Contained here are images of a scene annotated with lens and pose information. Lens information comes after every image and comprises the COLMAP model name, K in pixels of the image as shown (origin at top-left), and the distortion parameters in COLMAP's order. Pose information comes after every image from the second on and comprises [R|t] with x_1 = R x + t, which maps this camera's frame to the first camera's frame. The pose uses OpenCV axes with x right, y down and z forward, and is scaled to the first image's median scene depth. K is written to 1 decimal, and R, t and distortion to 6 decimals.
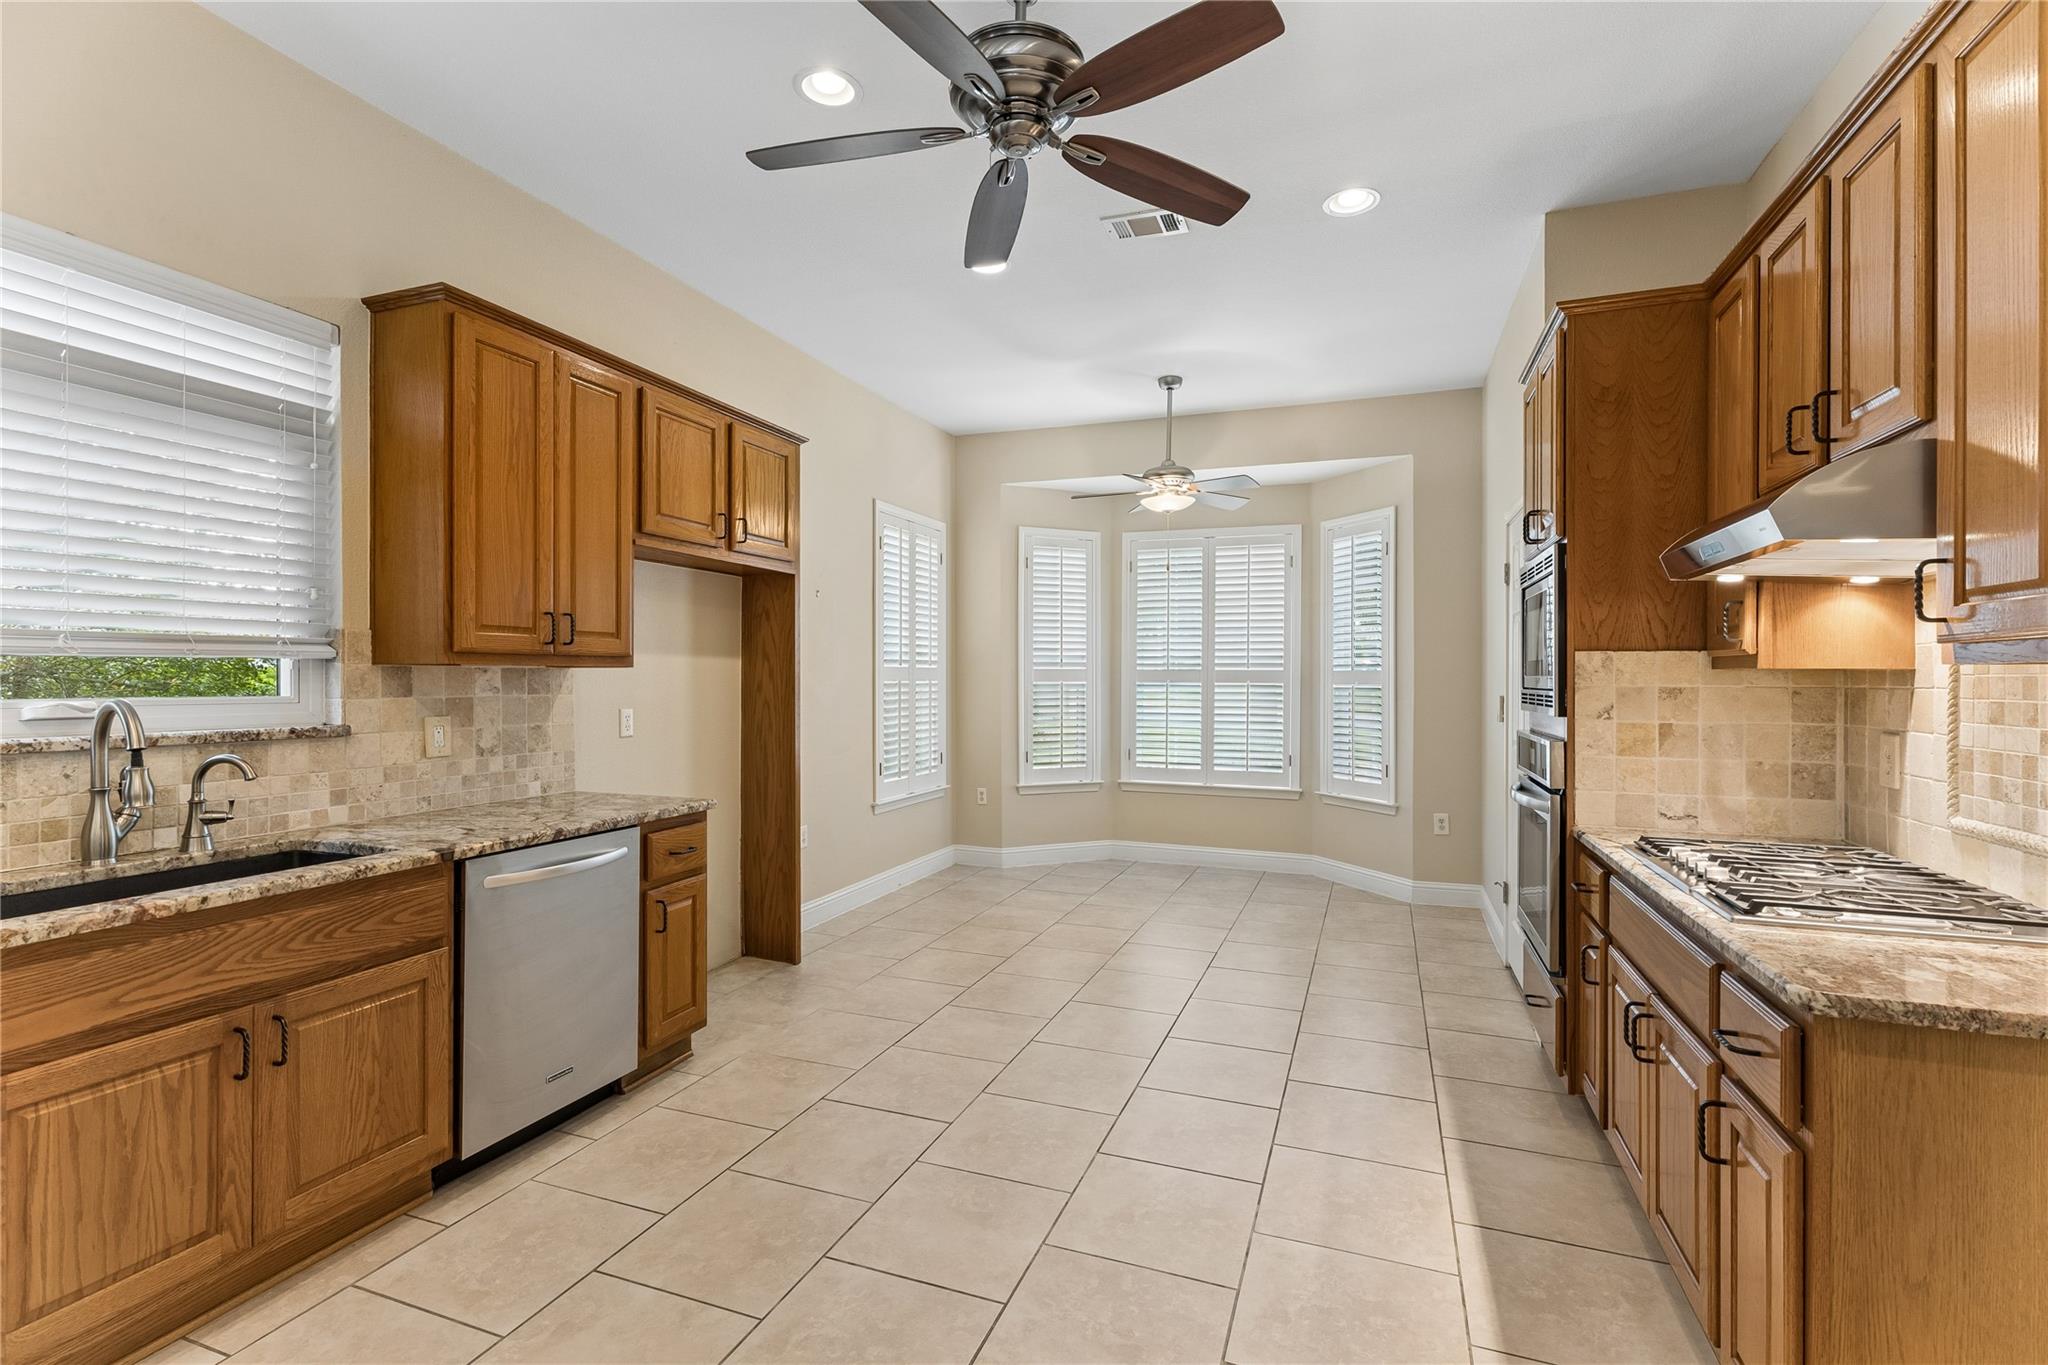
lens RADIAL K [[938.8, 0, 1034.0], [0, 938.8, 678.4], [0, 0, 1]] dist [0.011349, 0.000294]
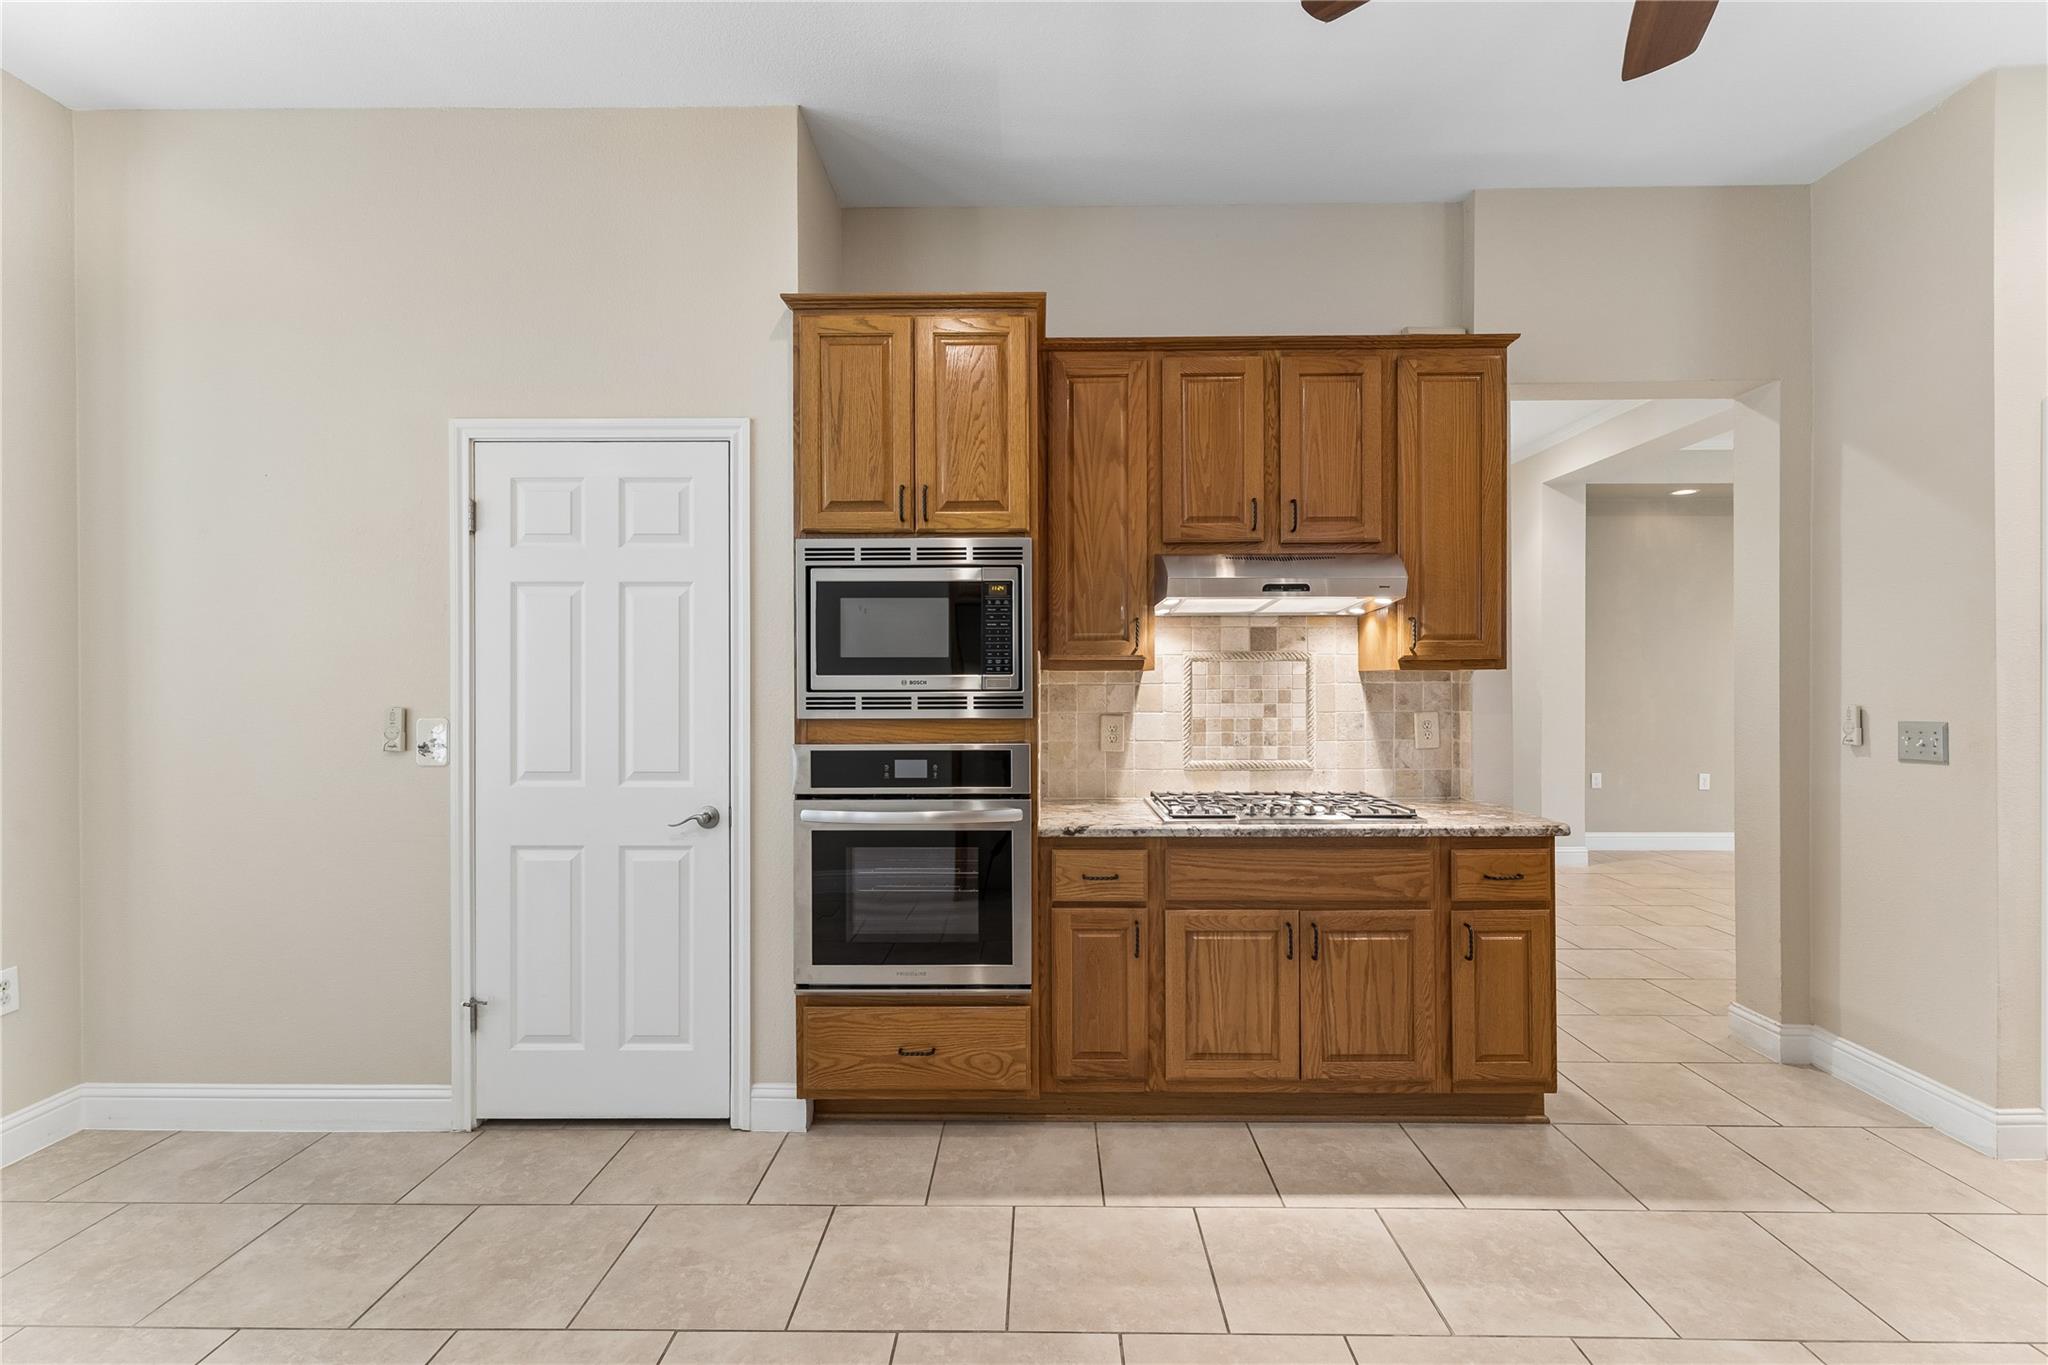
lens RADIAL K [[938.8, 0, 1032.7], [0, 938.8, 676.3], [0, 0, 1]] dist [0.011349, 0.000294]
pose [[-0.332941, -0.007646, 0.942917, -0.428854], [0.001450, 0.999962, 0.008621, -0.014184], [-0.942946, 0.004237, -0.332917, 1.591853]]
